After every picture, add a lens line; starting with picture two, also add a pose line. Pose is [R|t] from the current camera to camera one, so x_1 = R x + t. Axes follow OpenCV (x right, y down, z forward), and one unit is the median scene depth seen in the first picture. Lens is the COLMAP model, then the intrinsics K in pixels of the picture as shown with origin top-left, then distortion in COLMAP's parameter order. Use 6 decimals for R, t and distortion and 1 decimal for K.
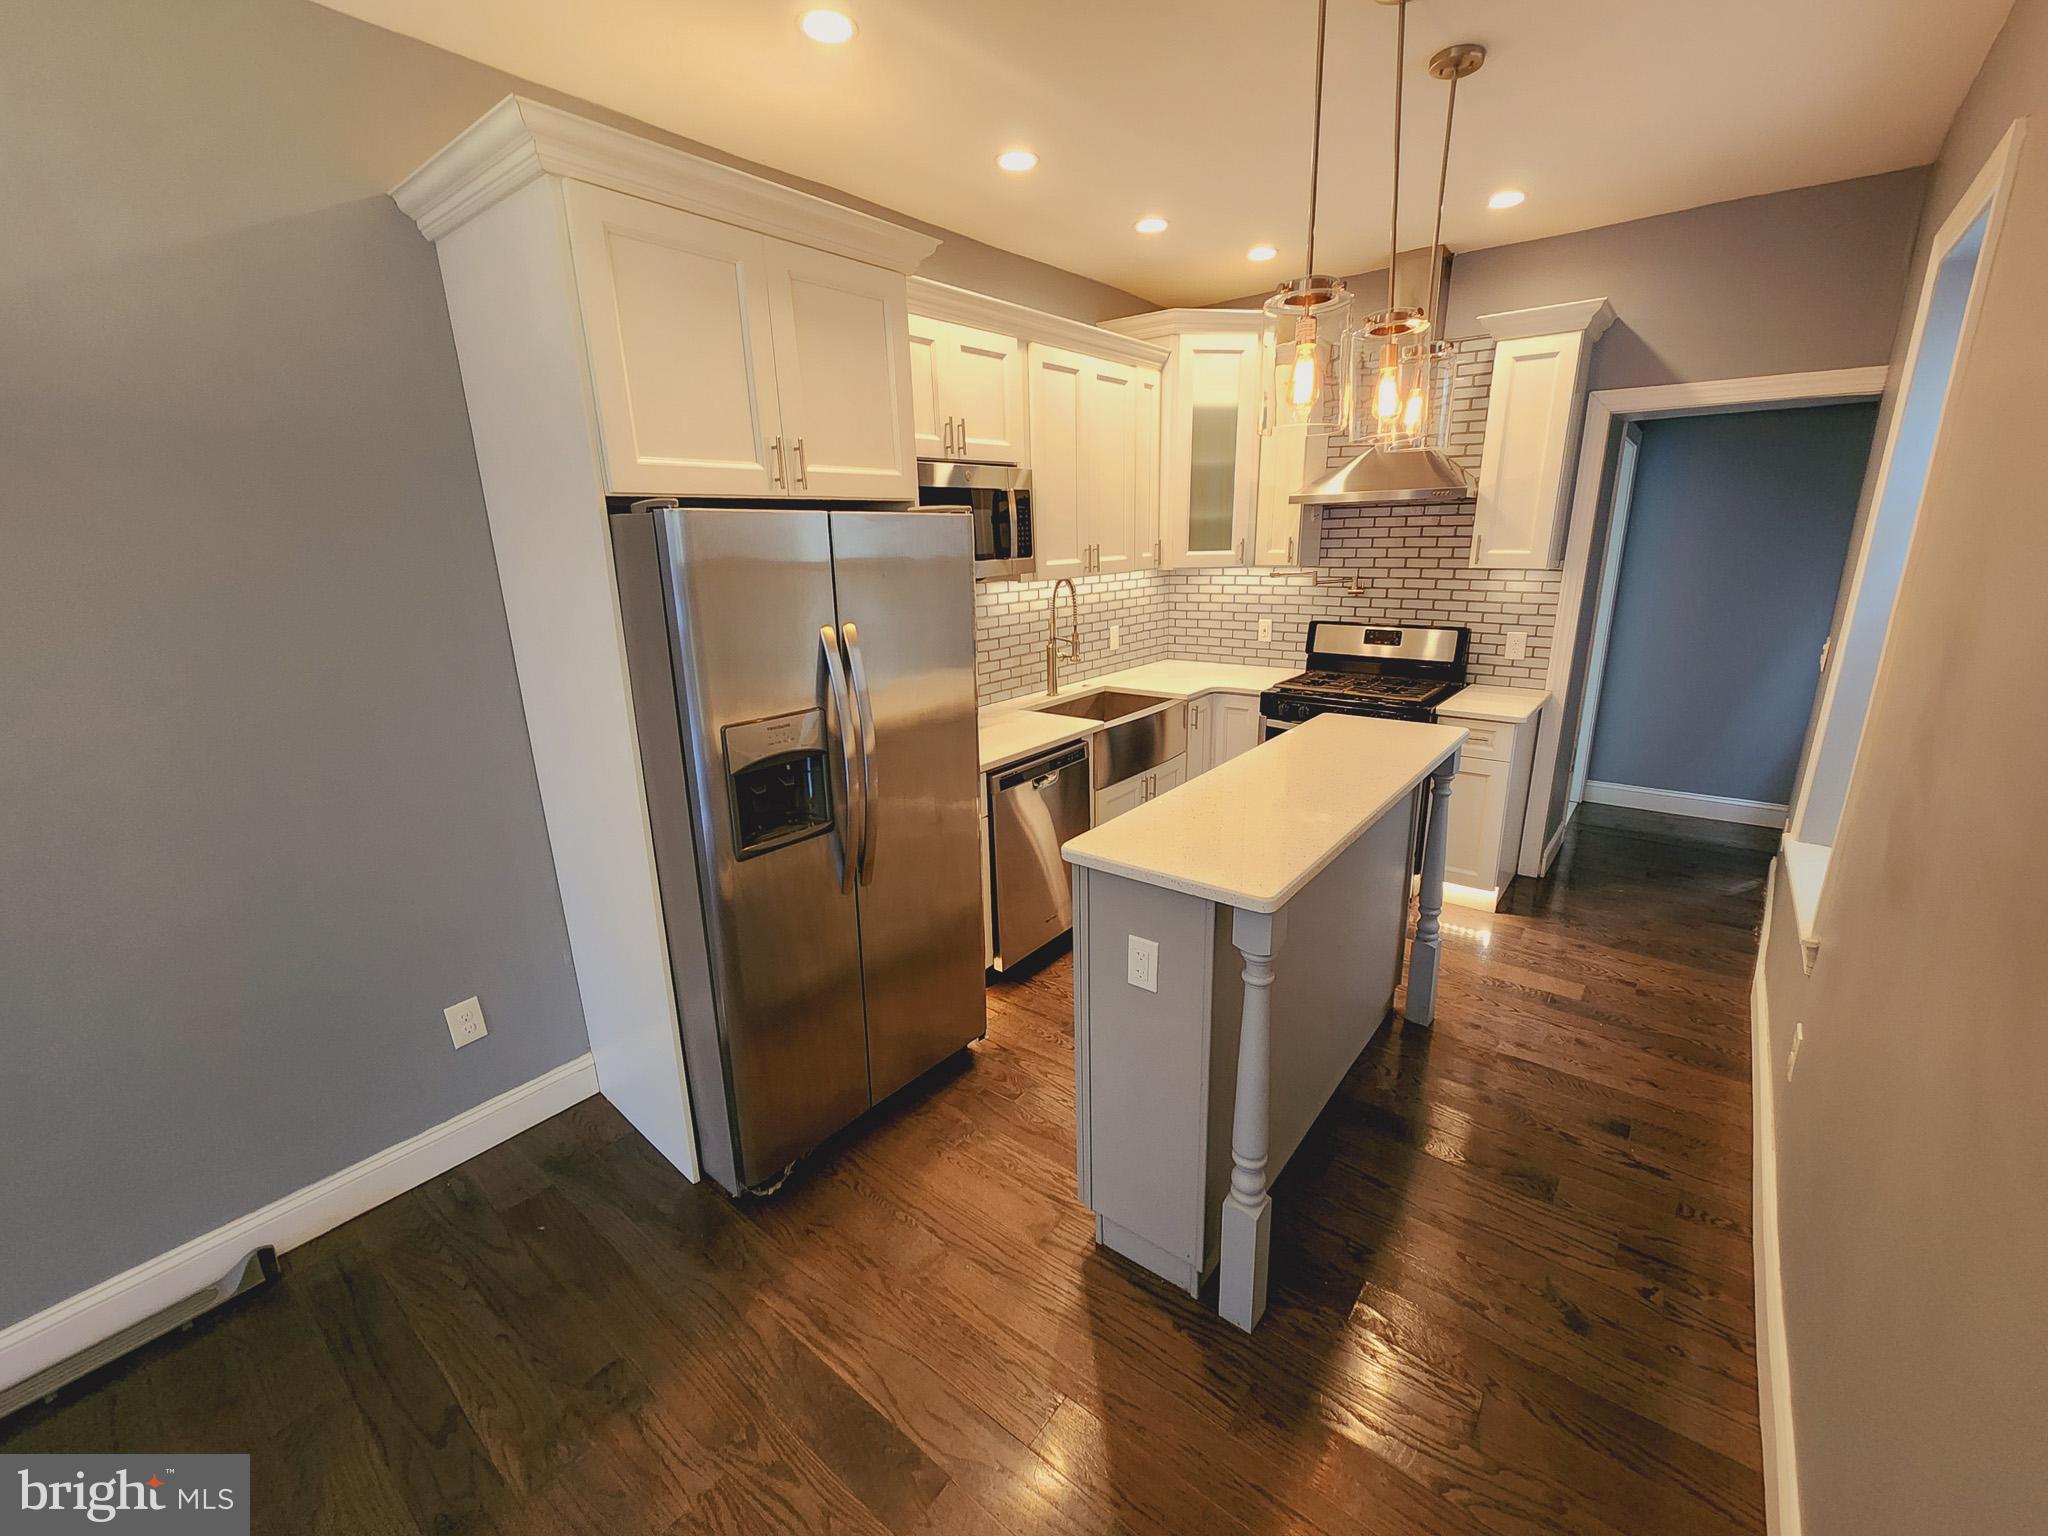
lens RADIAL K [[842.3, 0, 1044.2], [0, 842.3, 770.2], [0, 0, 1]] dist [-0.000230, -0.000332]
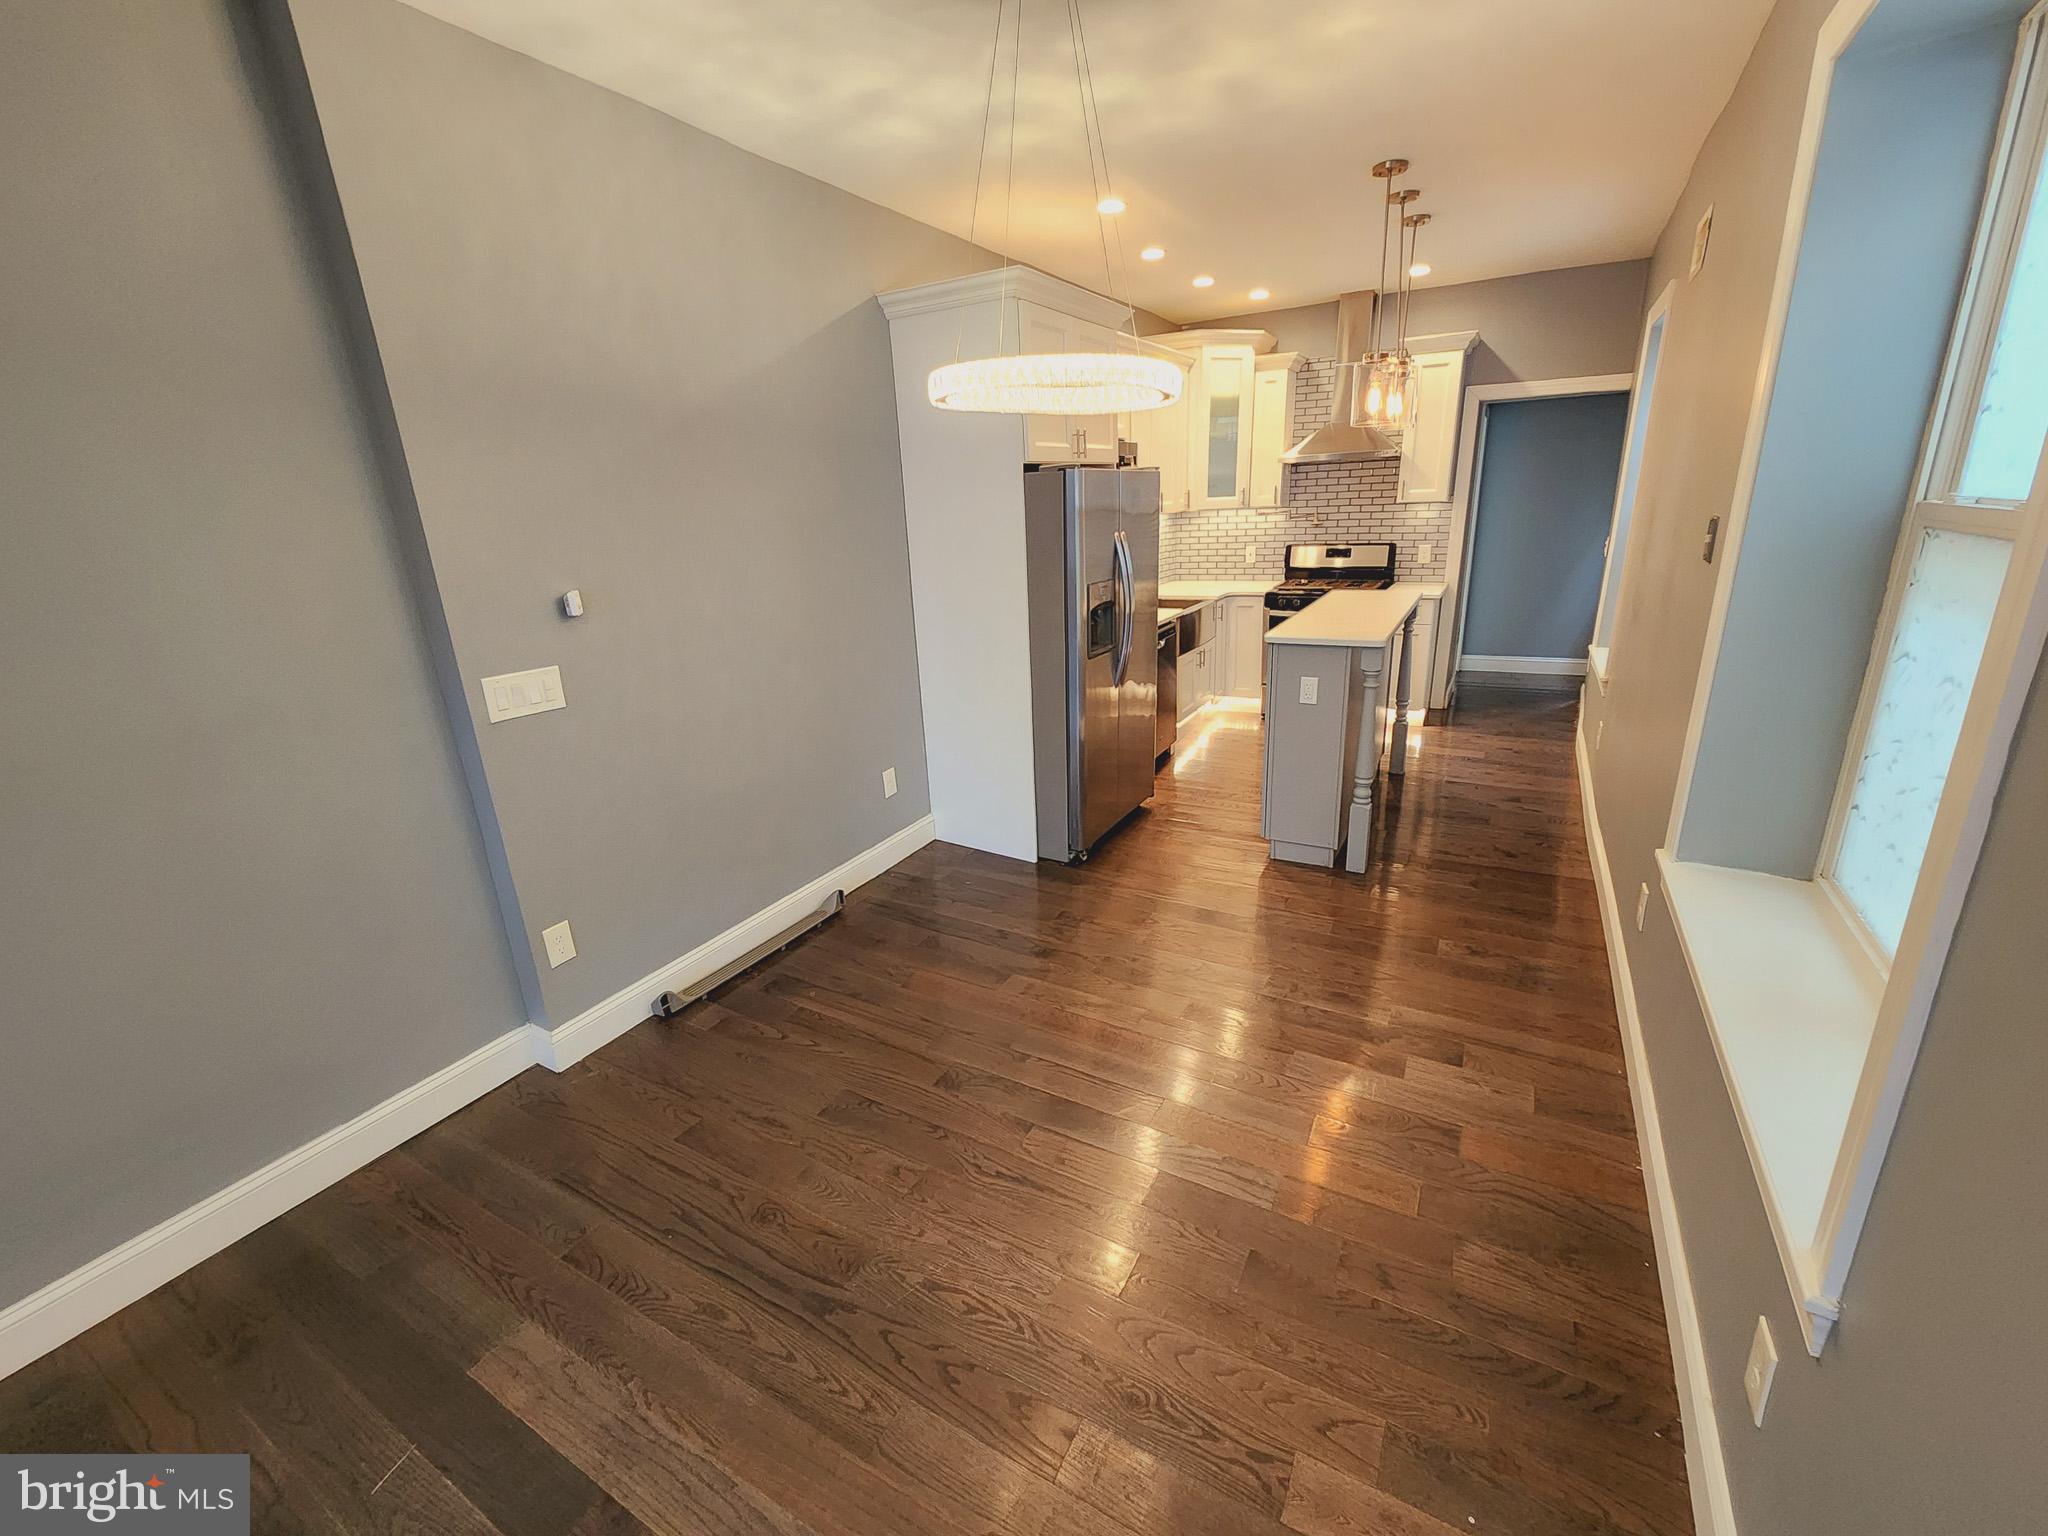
lens RADIAL K [[837.2, 0, 1029.6], [0, 837.2, 766.7], [0, 0, 1]] dist [0.000872, -0.000581]
pose [[0.988480, -0.069143, 0.134632, -0.384901], [0.064675, 0.997210, 0.037284, 0.135803], [-0.136834, -0.028147, 0.990194, -0.421208]]
